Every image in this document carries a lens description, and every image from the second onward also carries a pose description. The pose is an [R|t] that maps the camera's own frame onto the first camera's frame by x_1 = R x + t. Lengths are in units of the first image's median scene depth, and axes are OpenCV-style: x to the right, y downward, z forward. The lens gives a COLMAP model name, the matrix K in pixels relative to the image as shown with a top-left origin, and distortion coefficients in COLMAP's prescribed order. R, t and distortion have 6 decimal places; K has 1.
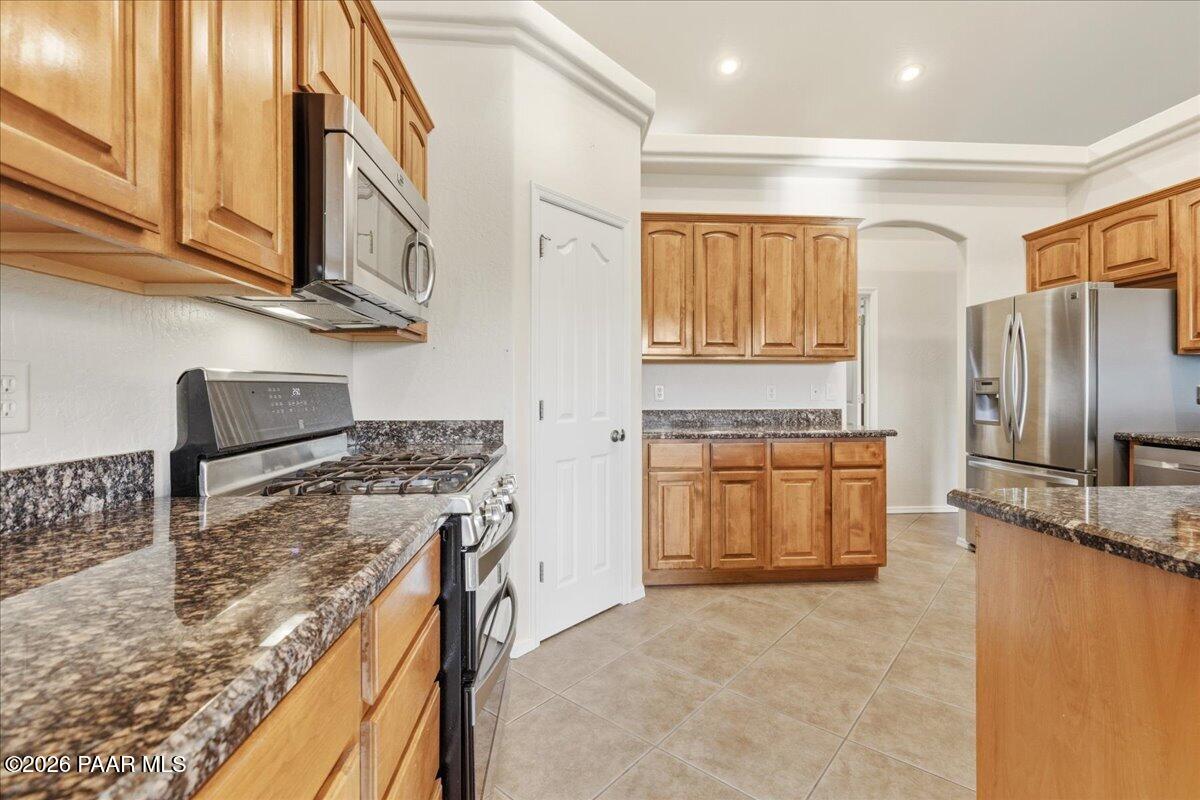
lens RADIAL K [[527.5, 0, 599.7], [0, 527.5, 389.7], [0, 0, 1]] dist [0.000220, 0.000896]
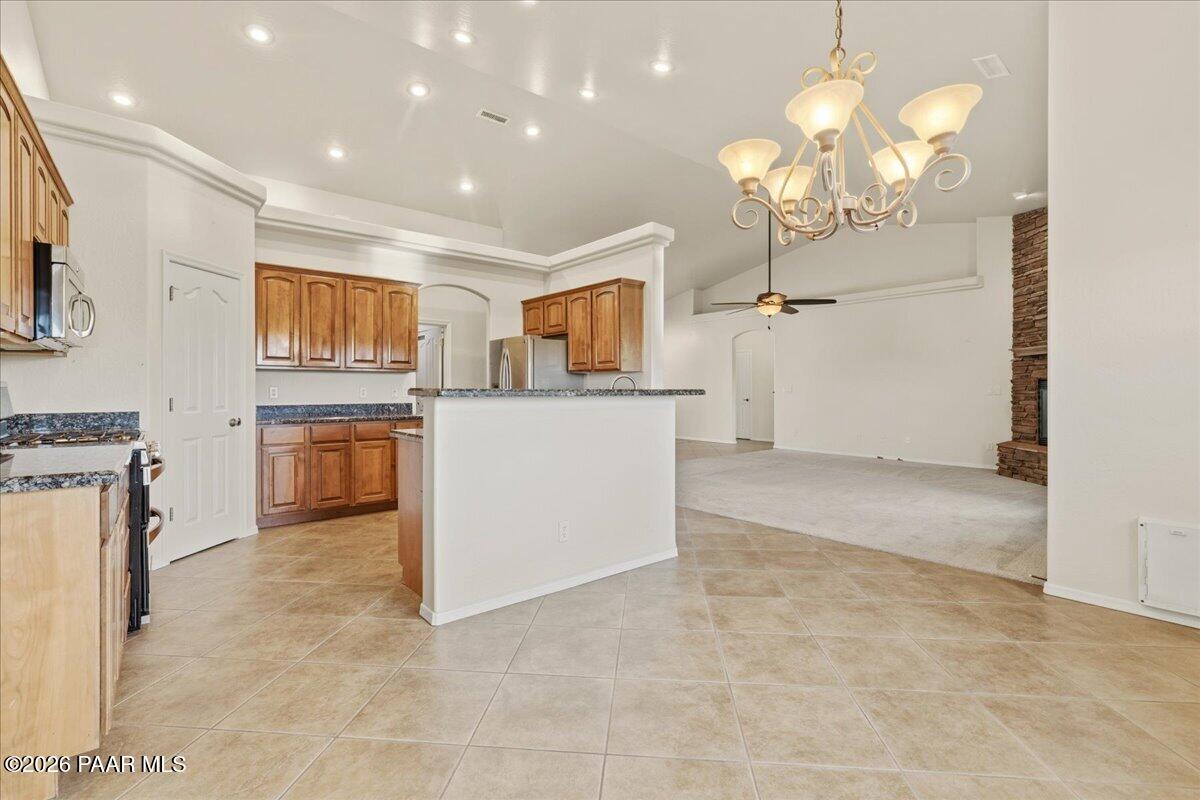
lens RADIAL K [[527.5, 0, 599.7], [0, 527.5, 389.7], [0, 0, 1]] dist [0.000220, 0.000896]
pose [[0.810379, 0.000386, 0.585906, -0.003072], [-0.000742, 1.000000, 0.000367, -0.003451], [-0.585905, -0.000732, 0.810379, -0.694225]]
